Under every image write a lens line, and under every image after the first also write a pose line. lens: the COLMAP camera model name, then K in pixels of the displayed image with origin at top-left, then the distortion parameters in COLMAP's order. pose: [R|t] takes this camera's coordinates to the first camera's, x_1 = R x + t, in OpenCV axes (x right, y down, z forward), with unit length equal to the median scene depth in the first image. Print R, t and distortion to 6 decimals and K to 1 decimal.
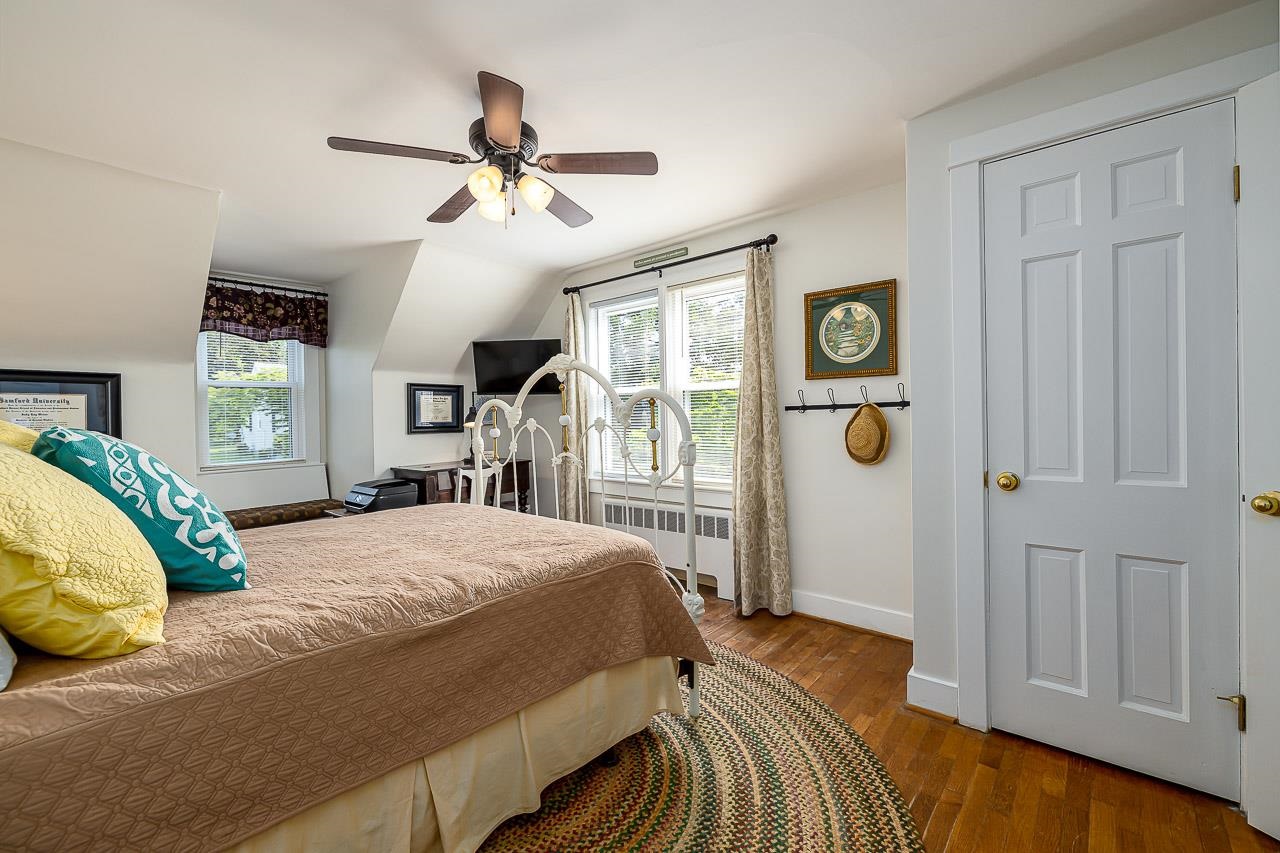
lens RADIAL K [[535.7, 0, 640.8], [0, 535.7, 419.0], [0, 0, 1]] dist [-0.001012, -0.000703]
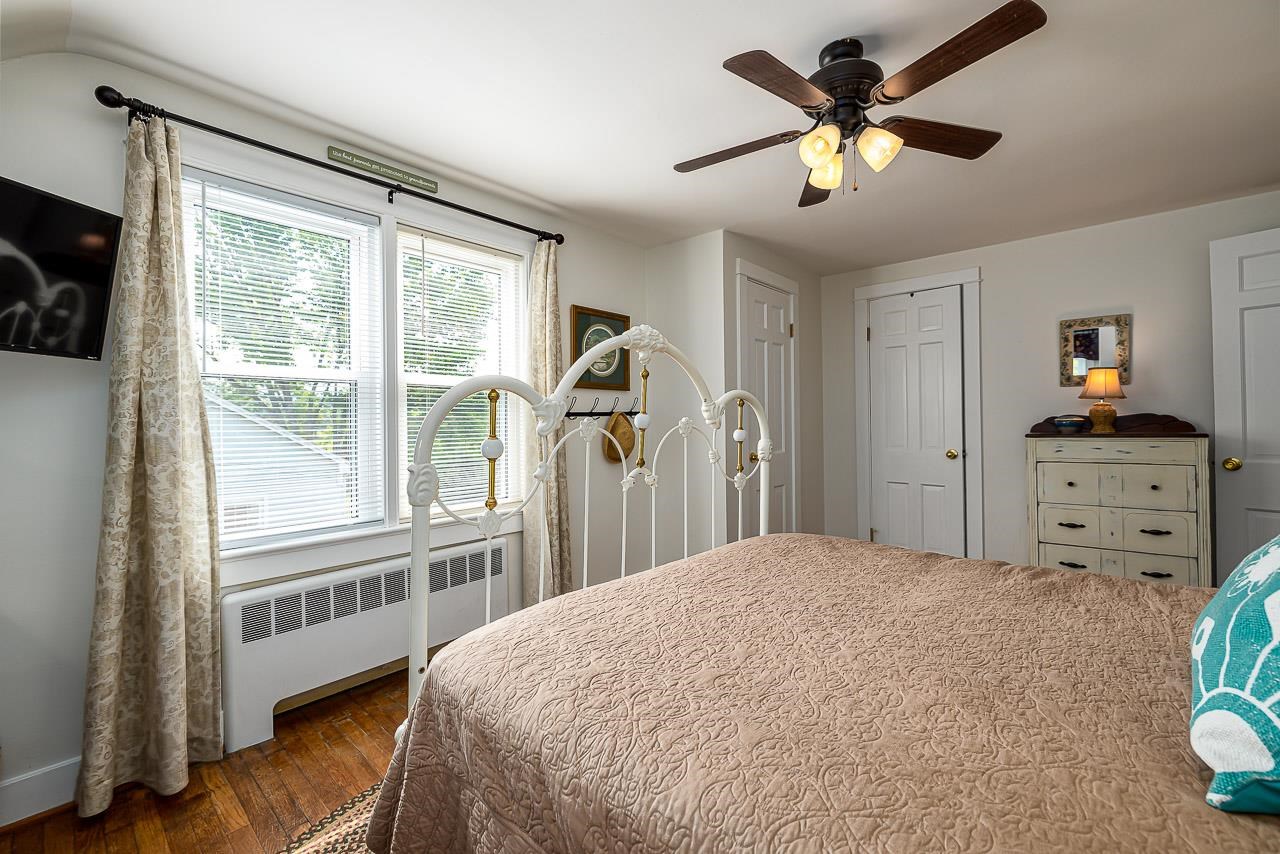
lens RADIAL K [[535.7, 0, 640.8], [0, 535.7, 419.5], [0, 0, 1]] dist [-0.001012, -0.000703]
pose [[0.012833, 0.023628, 0.999638, -0.699323], [0.018136, 0.999551, -0.023858, 0.015252], [-0.999753, 0.018435, 0.012399, 0.831869]]
